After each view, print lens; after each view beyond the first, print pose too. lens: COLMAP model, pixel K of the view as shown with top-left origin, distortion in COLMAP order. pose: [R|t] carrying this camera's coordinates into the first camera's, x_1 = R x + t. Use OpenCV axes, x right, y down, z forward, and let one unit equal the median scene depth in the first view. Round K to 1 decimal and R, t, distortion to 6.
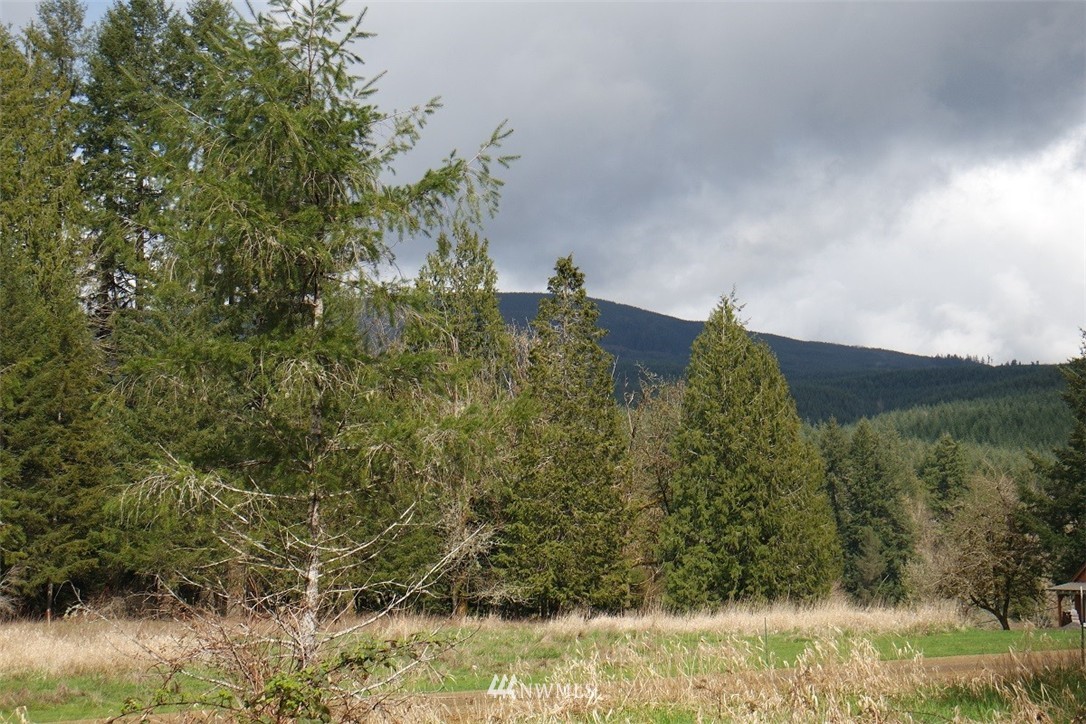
lens RADIAL K [[1874.3, 0, 543.0], [0, 1874.3, 363.7], [0, 0, 1]] dist [0.066520, 0.000000]
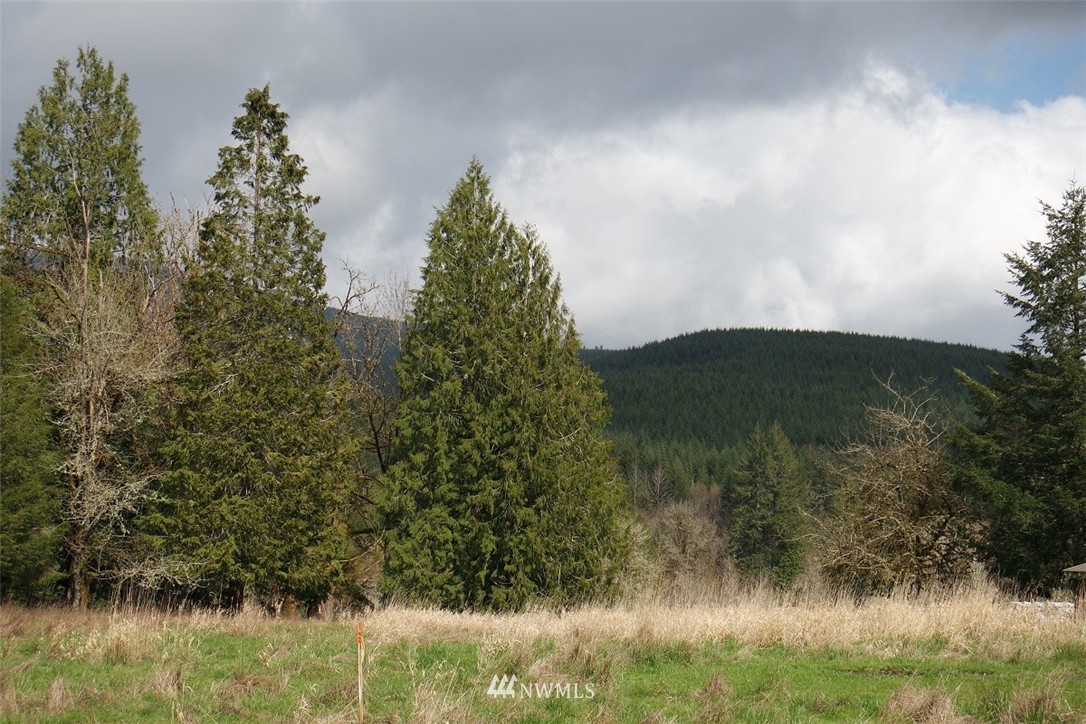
lens RADIAL K [[2016.1, 0, 541.7], [0, 2016.1, 359.0], [0, 0, 1]] dist [0.135060, 0.000000]
pose [[0.976014, 0.034796, 0.214910, -0.044448], [-0.037723, 0.999243, 0.009532, 0.032343], [-0.214416, -0.017410, 0.976587, 0.248551]]
